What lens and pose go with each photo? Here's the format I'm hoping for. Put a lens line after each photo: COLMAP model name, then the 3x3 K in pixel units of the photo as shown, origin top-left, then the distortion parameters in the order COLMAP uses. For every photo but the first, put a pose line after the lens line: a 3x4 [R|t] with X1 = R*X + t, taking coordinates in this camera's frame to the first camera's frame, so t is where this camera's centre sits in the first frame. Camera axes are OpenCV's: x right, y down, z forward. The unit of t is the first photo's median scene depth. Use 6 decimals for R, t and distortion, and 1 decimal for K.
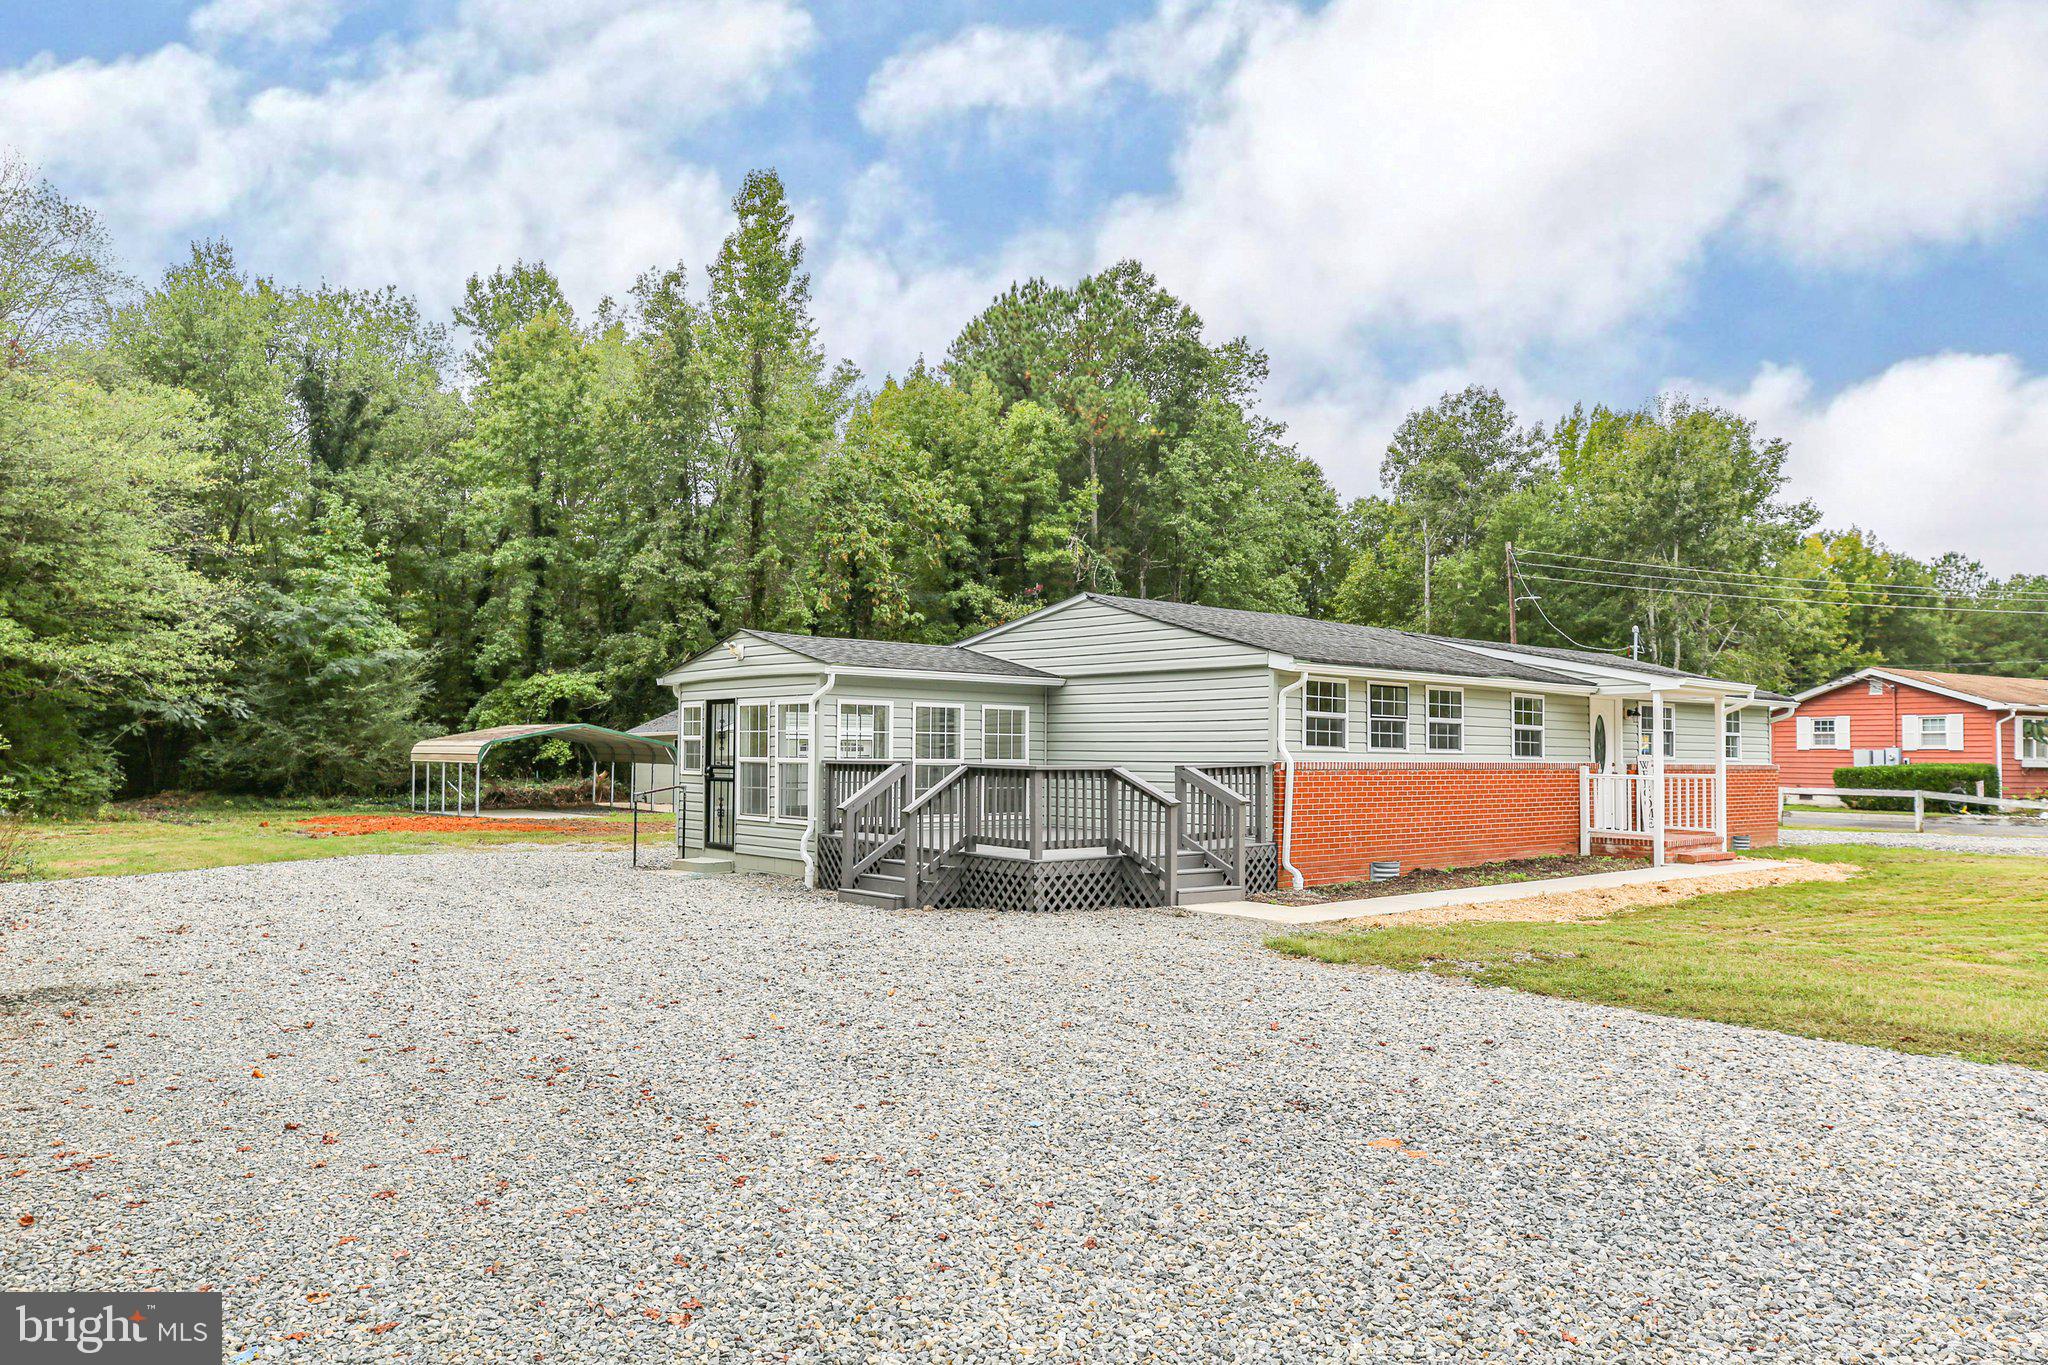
lens RADIAL K [[1417.0, 0, 1025.6], [0, 1417.0, 718.3], [0, 0, 1]] dist [0.017115, -0.002929]
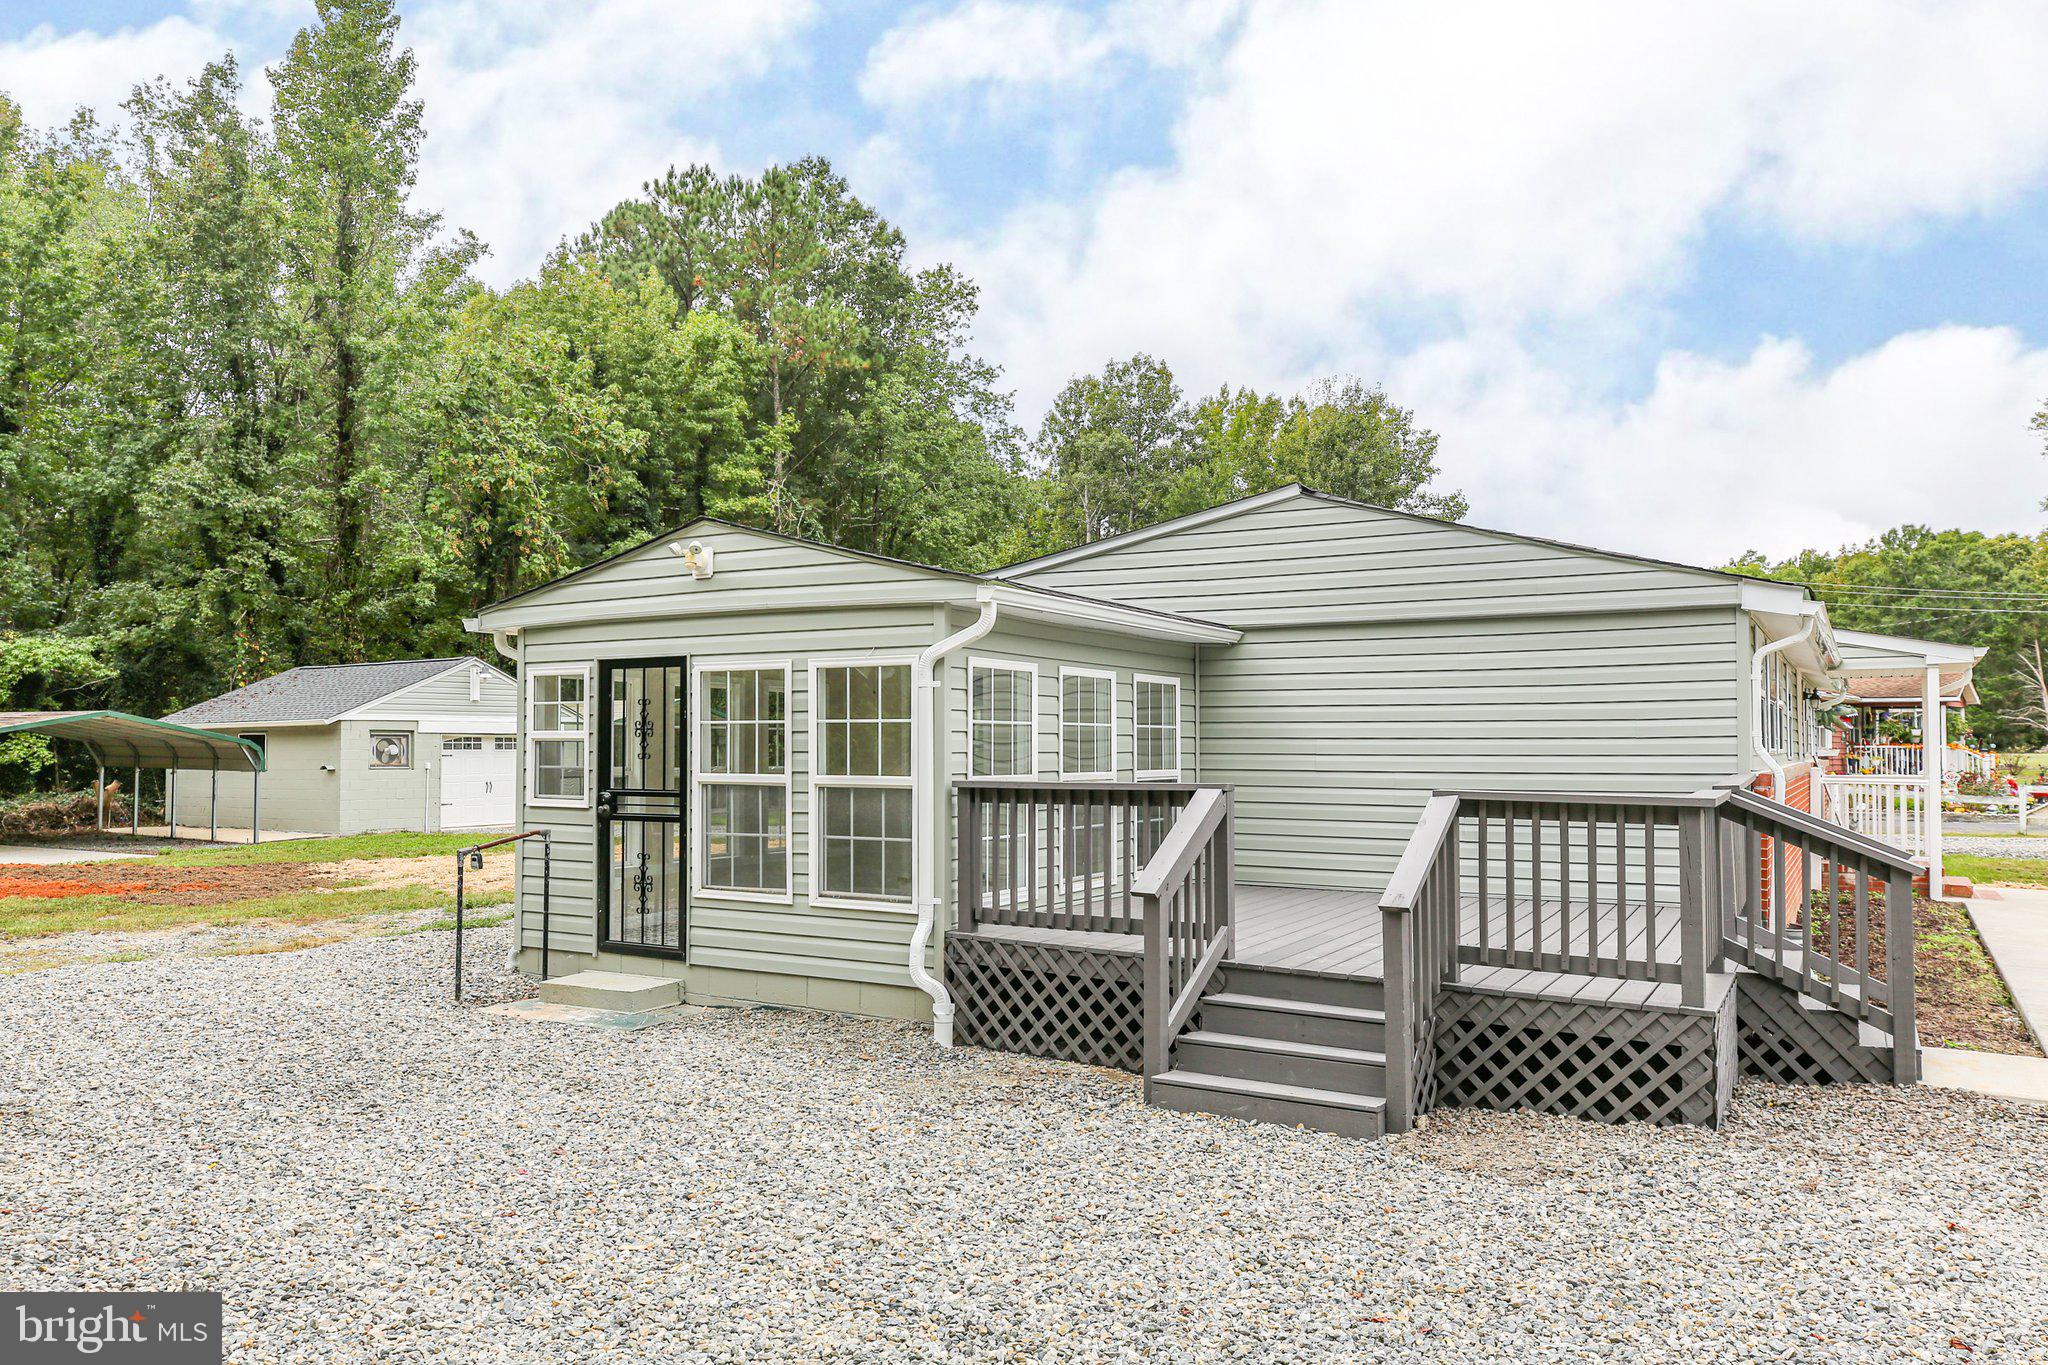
lens RADIAL K [[1417.0, 0, 1025.6], [0, 1417.0, 718.3], [0, 0, 1]] dist [0.017115, -0.002929]
pose [[0.942853, -0.000944, 0.333206, -0.105382], [-0.001451, 0.999975, 0.006940, 0.001732], [-0.333205, -0.007027, 0.942828, 0.197817]]
